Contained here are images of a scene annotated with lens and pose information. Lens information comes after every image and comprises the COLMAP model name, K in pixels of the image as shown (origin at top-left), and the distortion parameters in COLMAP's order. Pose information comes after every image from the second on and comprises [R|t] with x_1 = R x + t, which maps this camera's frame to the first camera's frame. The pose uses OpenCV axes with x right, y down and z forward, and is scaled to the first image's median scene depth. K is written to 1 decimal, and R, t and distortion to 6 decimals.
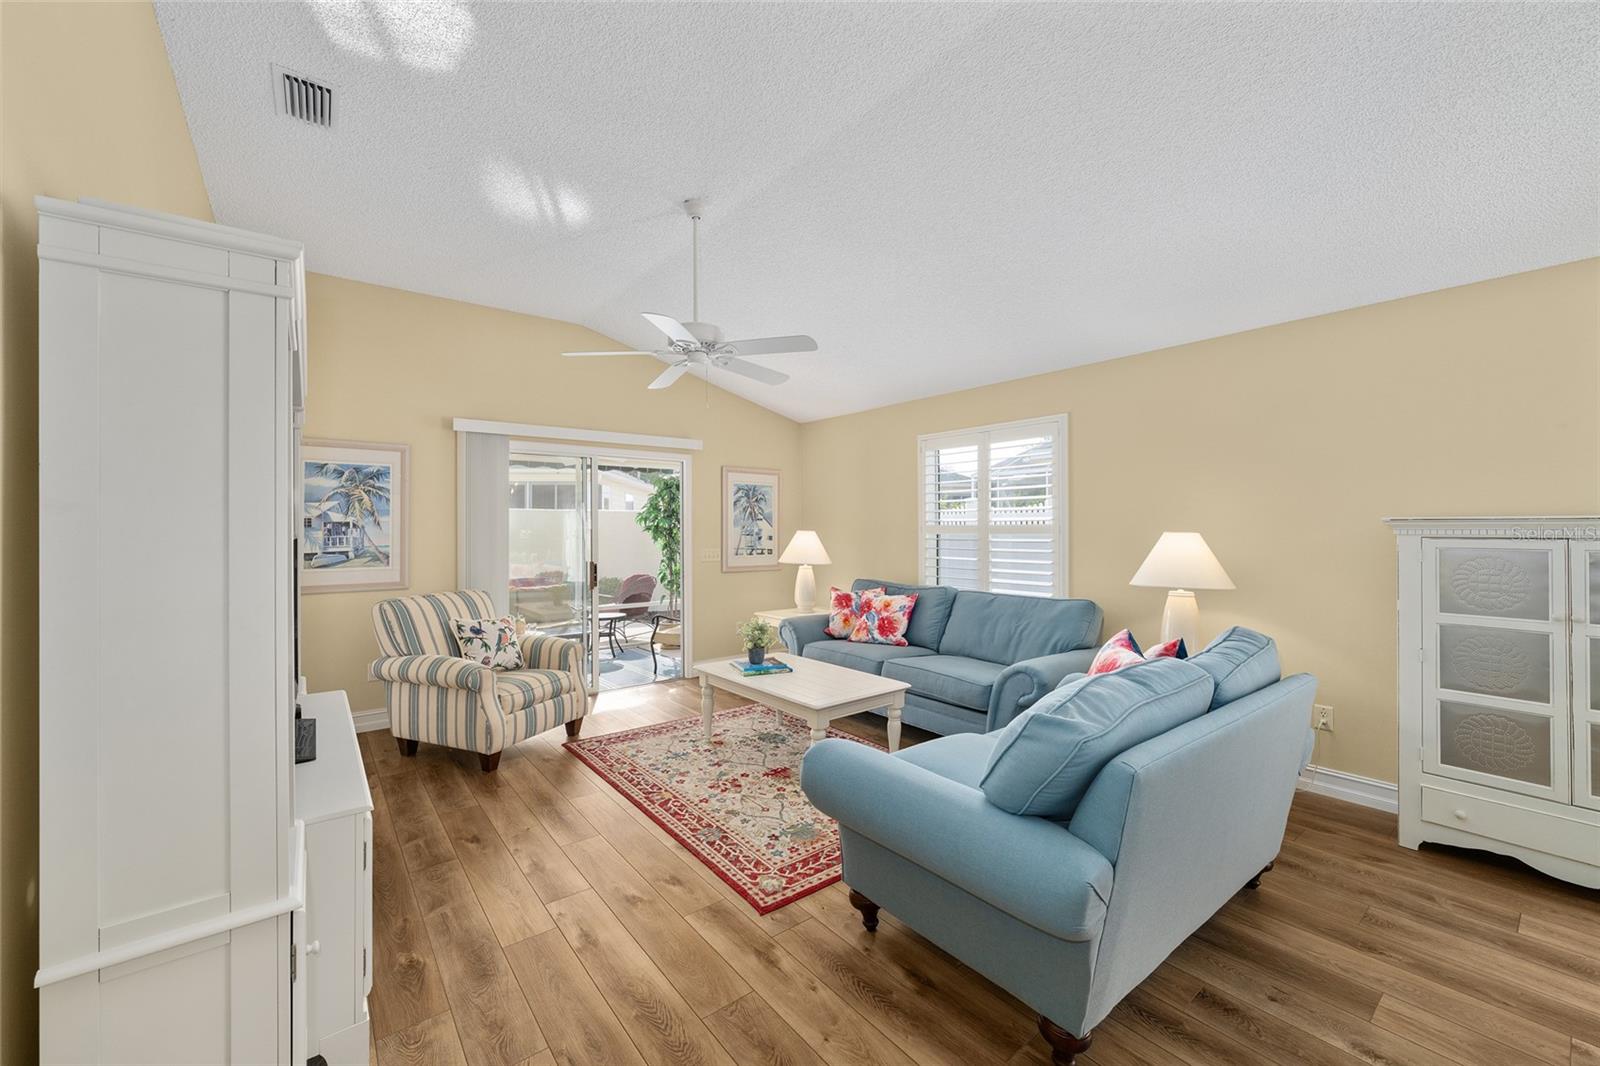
lens RADIAL K [[627.1, 0, 801.3], [0, 627.1, 538.8], [0, 0, 1]] dist [0.002606, 0.000573]
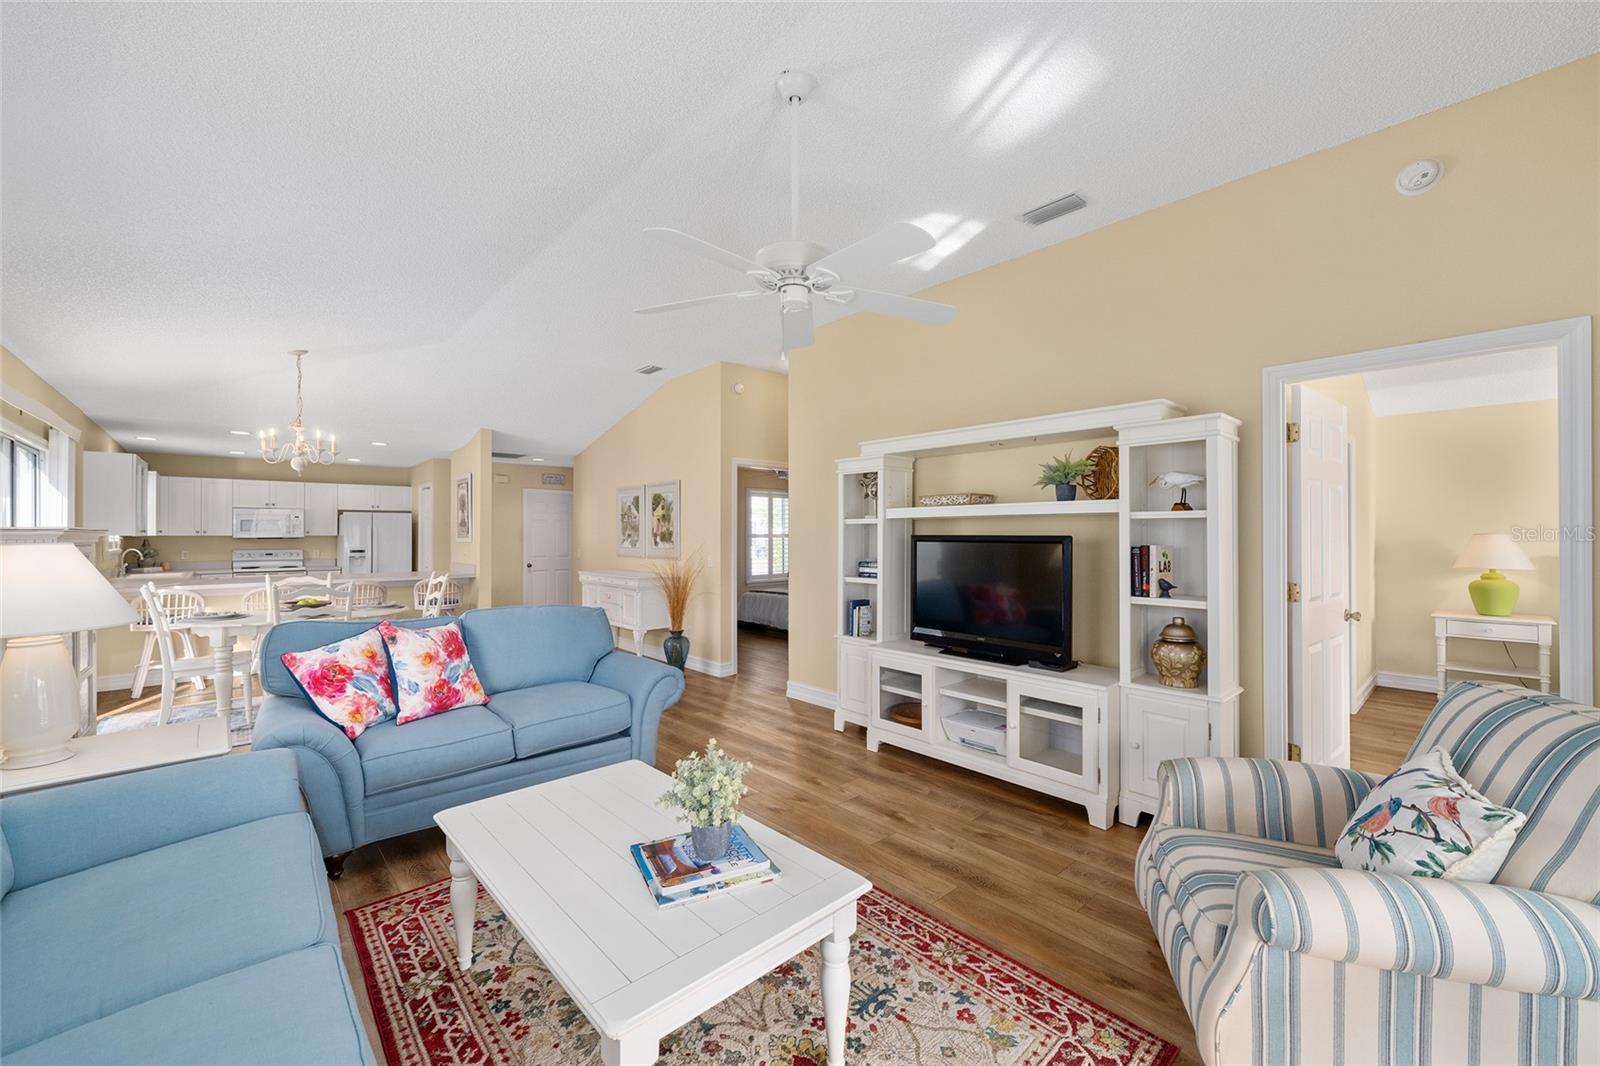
lens RADIAL K [[627.1, 0, 794.0], [0, 627.1, 530.7], [0, 0, 1]] dist [0.002606, 0.000573]
pose [[-0.998174, 0.005264, -0.060174, -0.108386], [0.004734, 0.999949, 0.008940, -0.024760], [0.060218, 0.008639, -0.998148, 1.495465]]
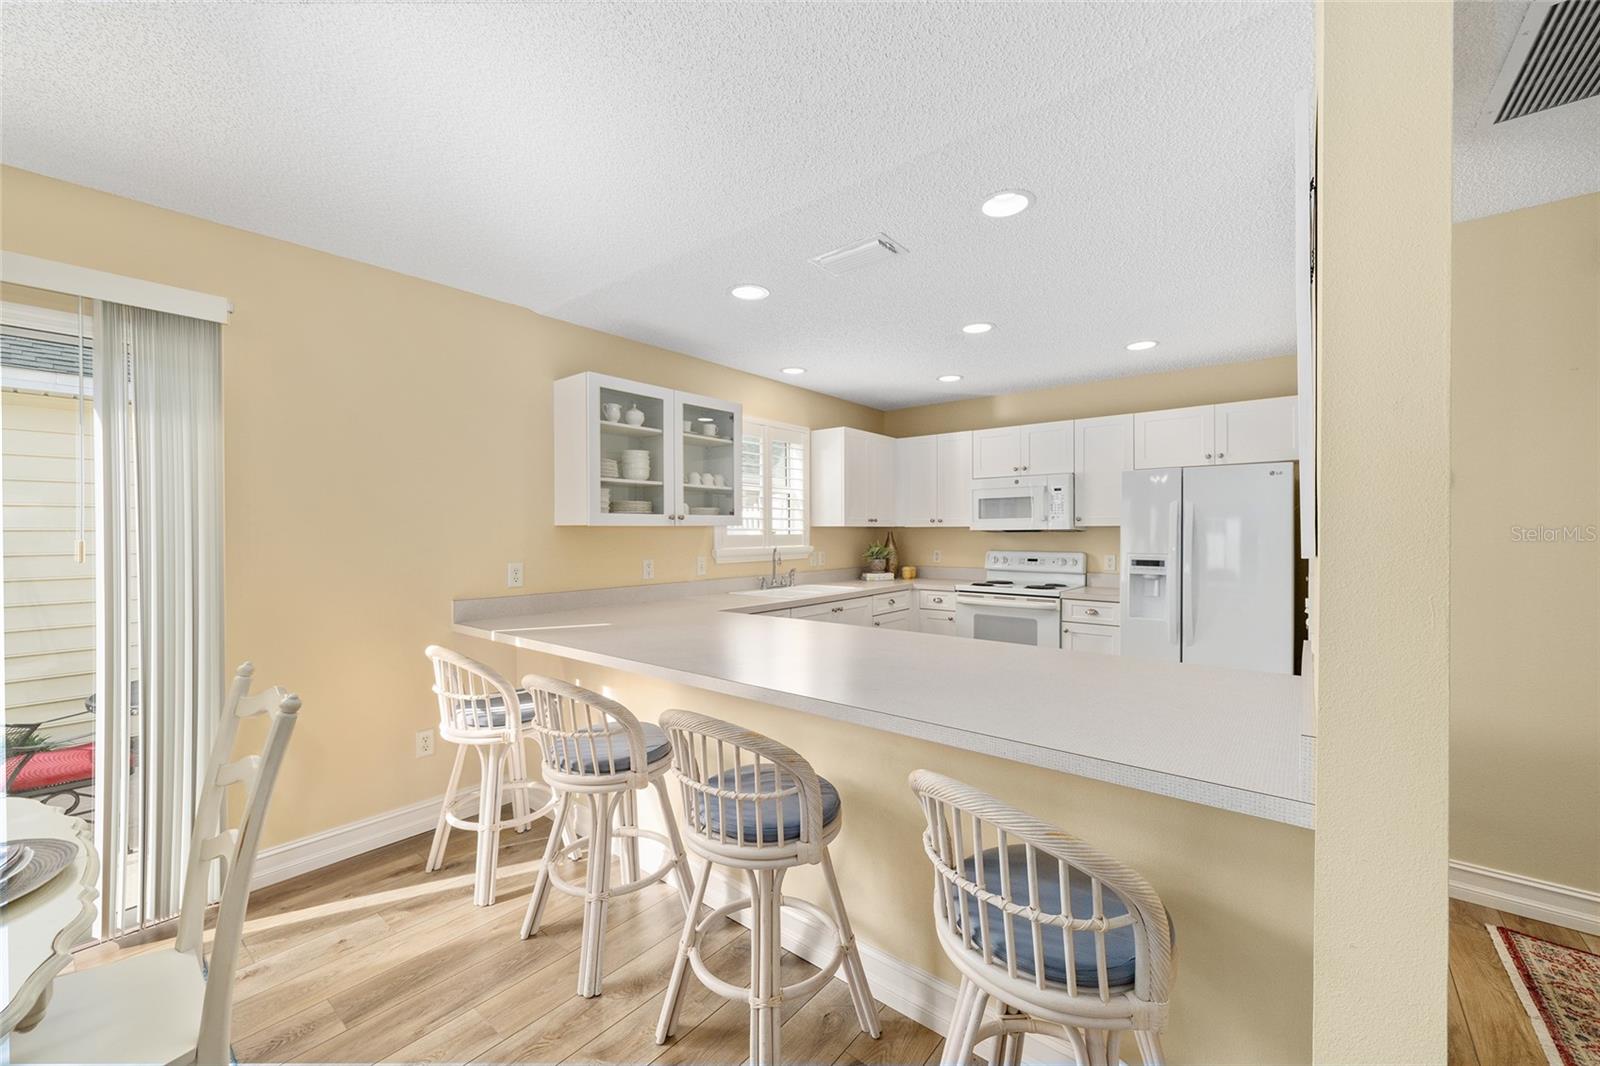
lens RADIAL K [[627.1, 0, 801.5], [0, 627.1, 527.3], [0, 0, 1]] dist [0.002606, 0.000573]
pose [[-0.211942, 0.008943, 0.977241, 0.558610], [0.018127, 0.999822, -0.005219, 0.007097], [-0.977114, 0.016609, -0.212066, -0.279141]]
